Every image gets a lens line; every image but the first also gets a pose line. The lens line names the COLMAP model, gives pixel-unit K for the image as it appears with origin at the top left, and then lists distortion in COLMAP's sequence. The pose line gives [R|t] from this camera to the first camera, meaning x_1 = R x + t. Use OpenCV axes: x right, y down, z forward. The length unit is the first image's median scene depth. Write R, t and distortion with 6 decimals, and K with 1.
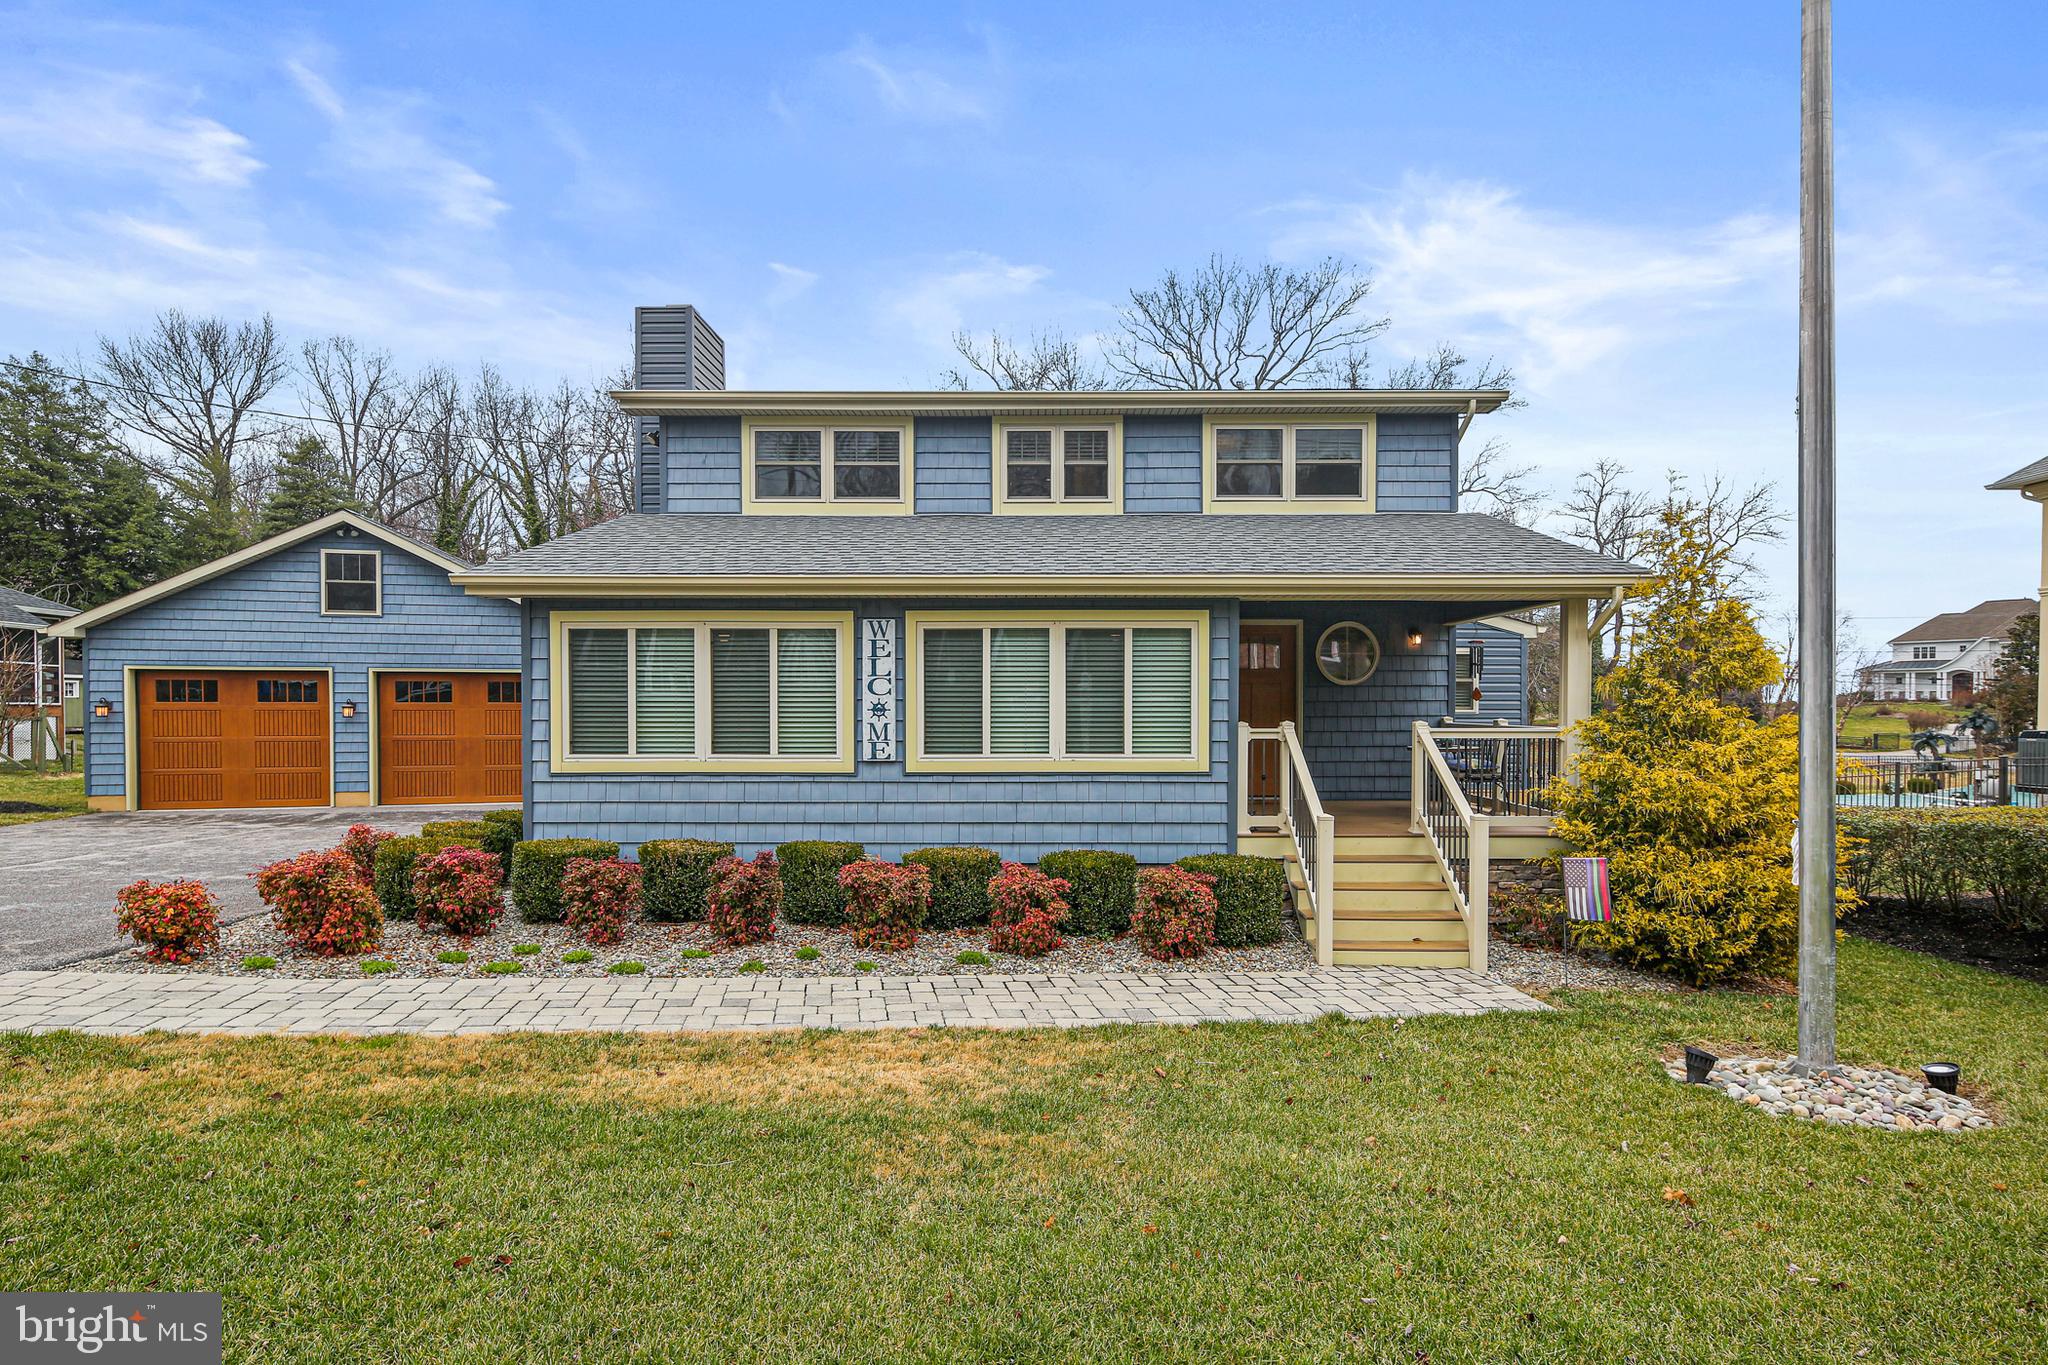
lens RADIAL K [[1009.0, 0, 1052.4], [0, 1009.0, 726.6], [0, 0, 1]] dist [0.004055, -0.005057]
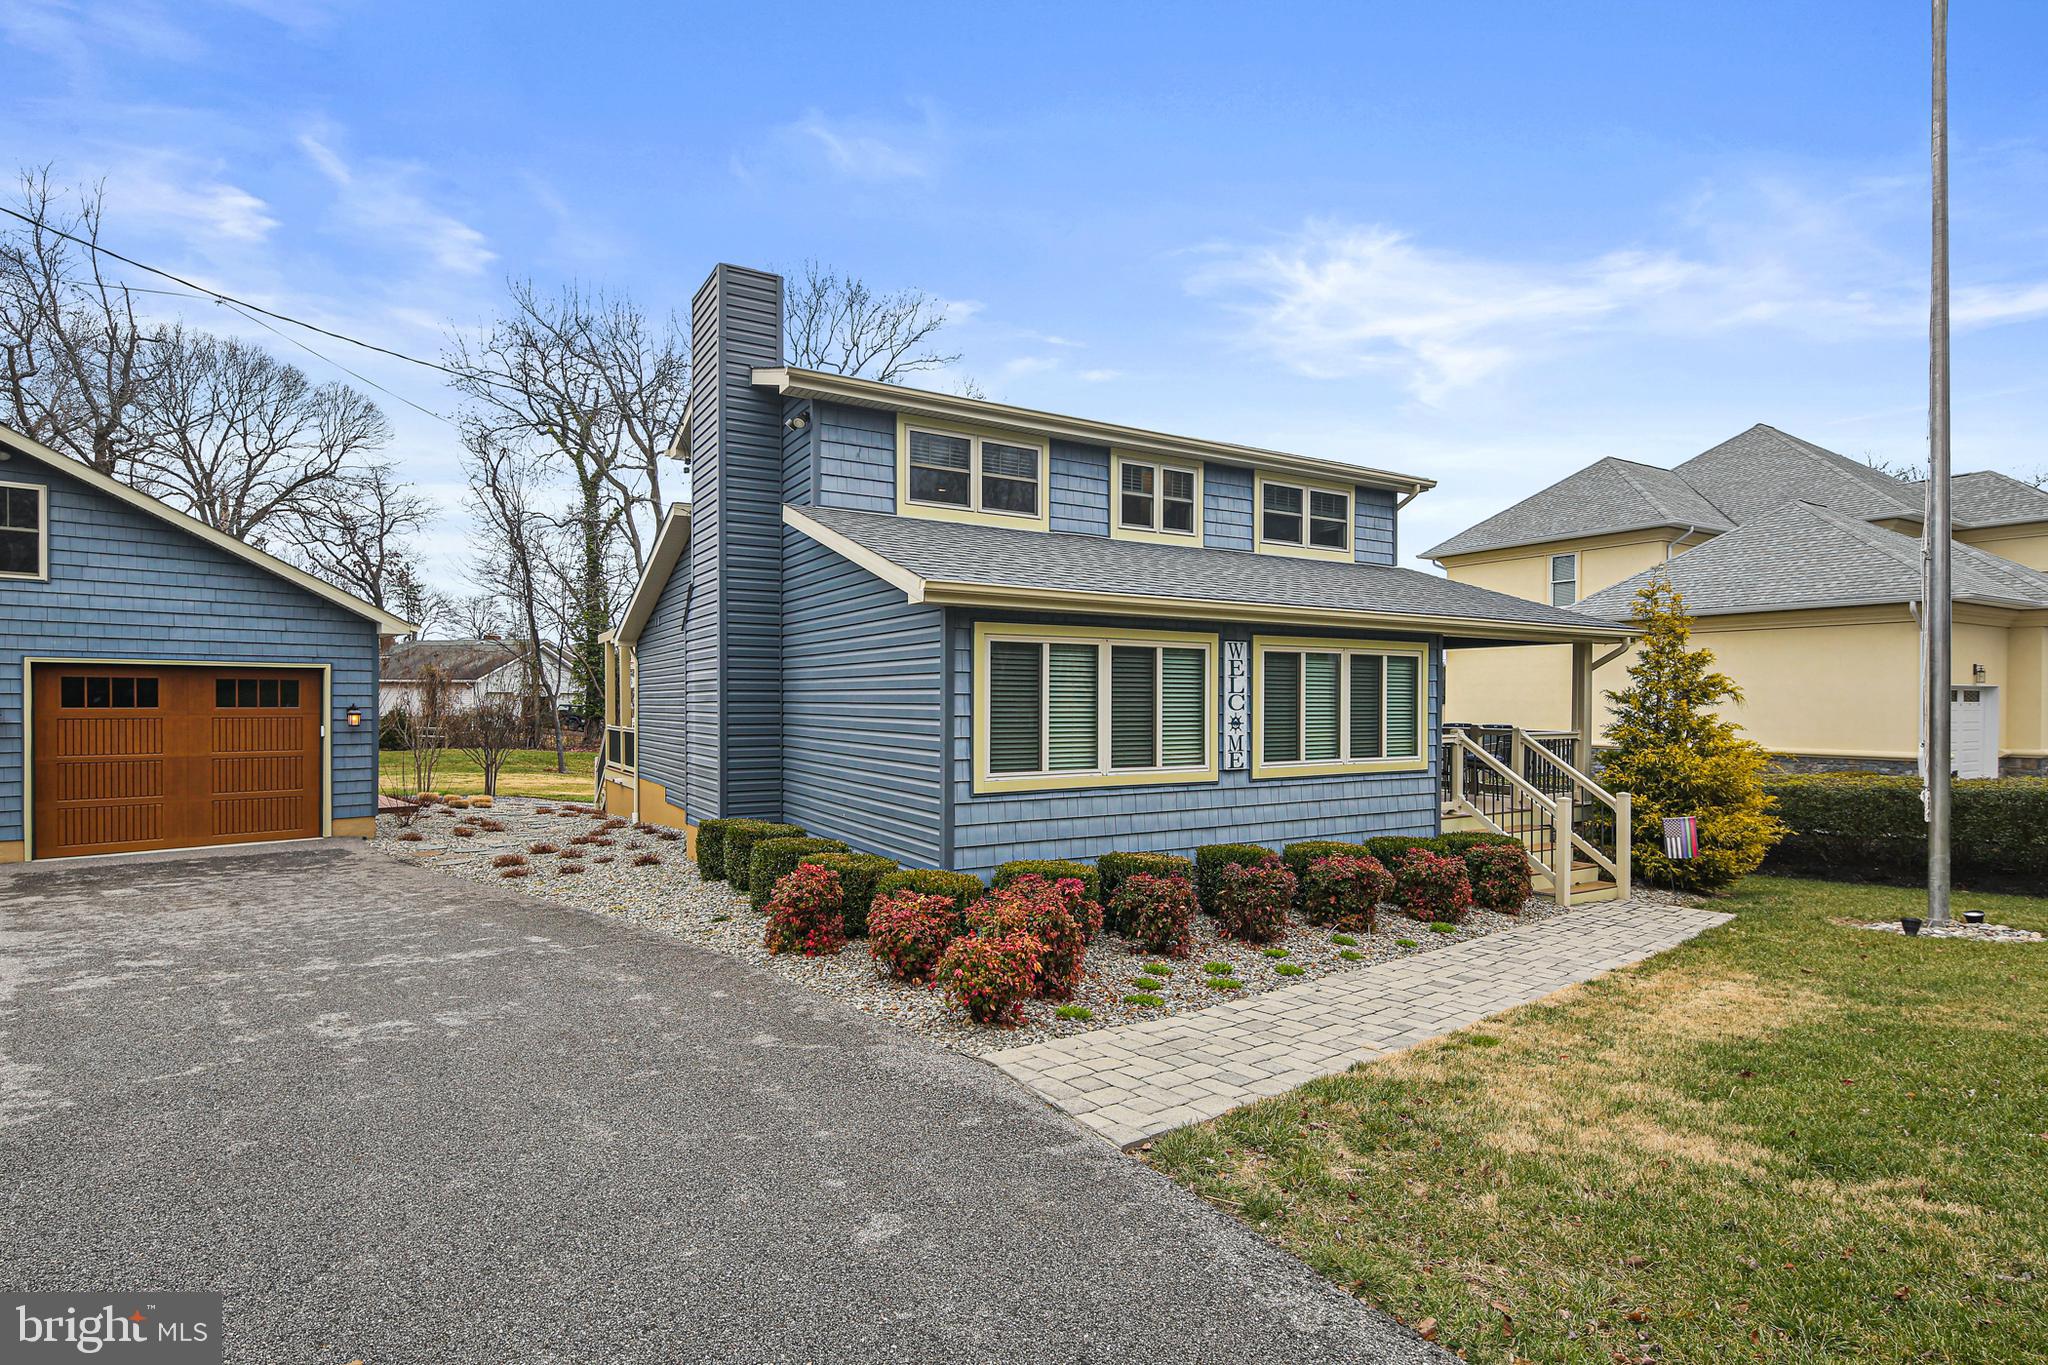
lens RADIAL K [[1009.0, 0, 1014.6], [0, 1009.0, 709.2], [0, 0, 1]] dist [0.004055, -0.005057]
pose [[0.857328, -0.002477, 0.514764, -0.480399], [0.008356, 0.999924, -0.009106, -0.012308], [-0.514702, 0.012108, 0.857284, 0.087592]]
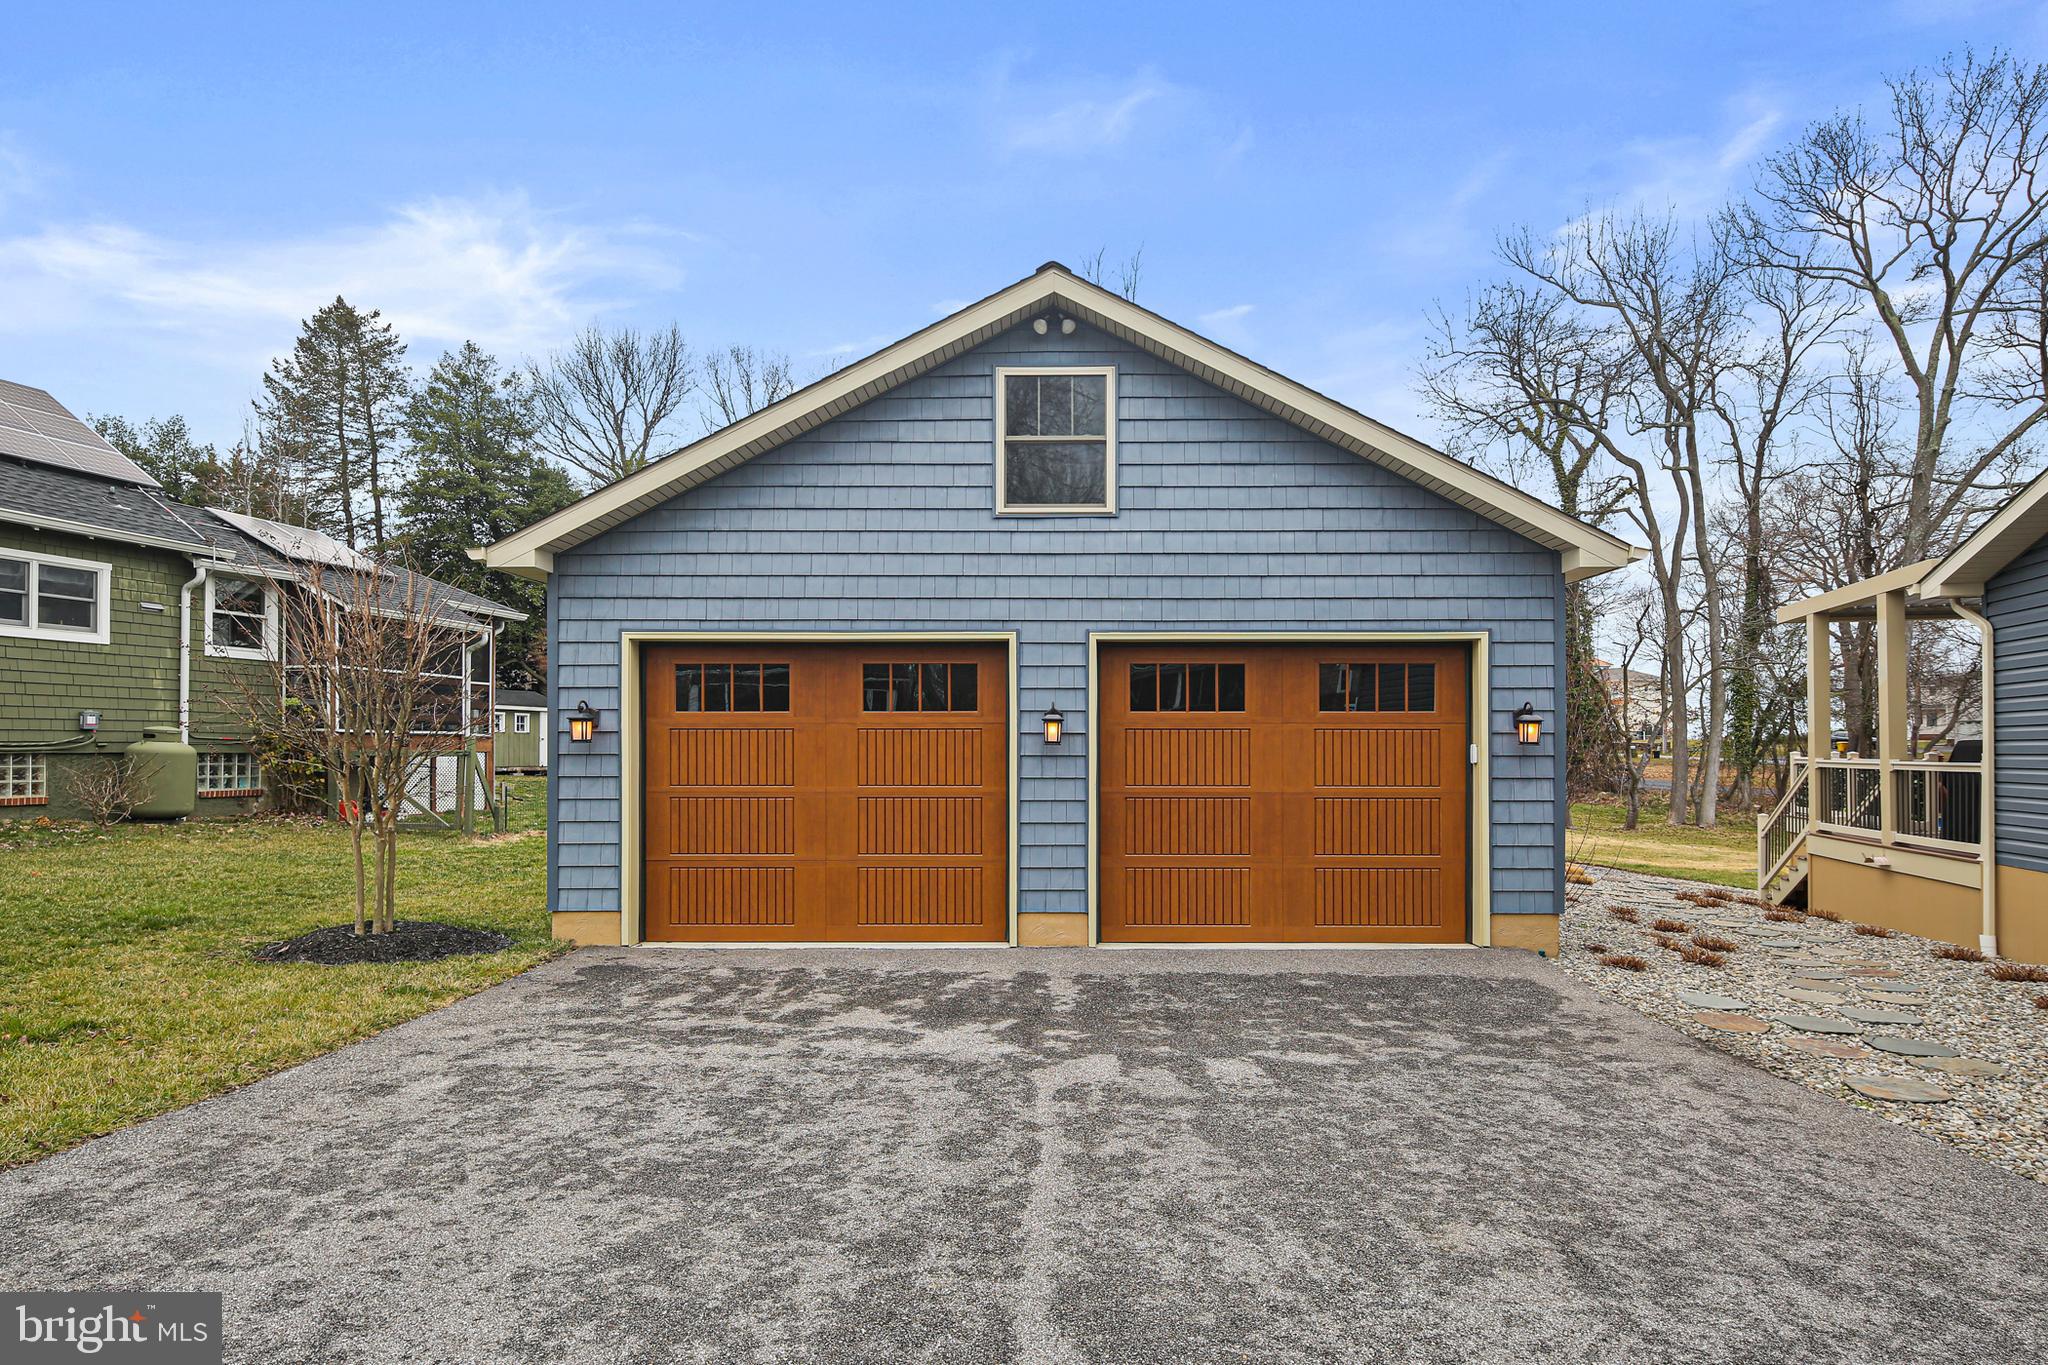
lens RADIAL K [[1009.0, 0, 1064.9], [0, 1009.0, 748.3], [0, 0, 1]] dist [0.004055, -0.005057]
pose [[0.968441, -0.000694, -0.249241, -0.607696], [-0.004884, 0.999751, -0.021762, 0.002173], [0.249194, 0.022293, 0.968197, 0.602565]]
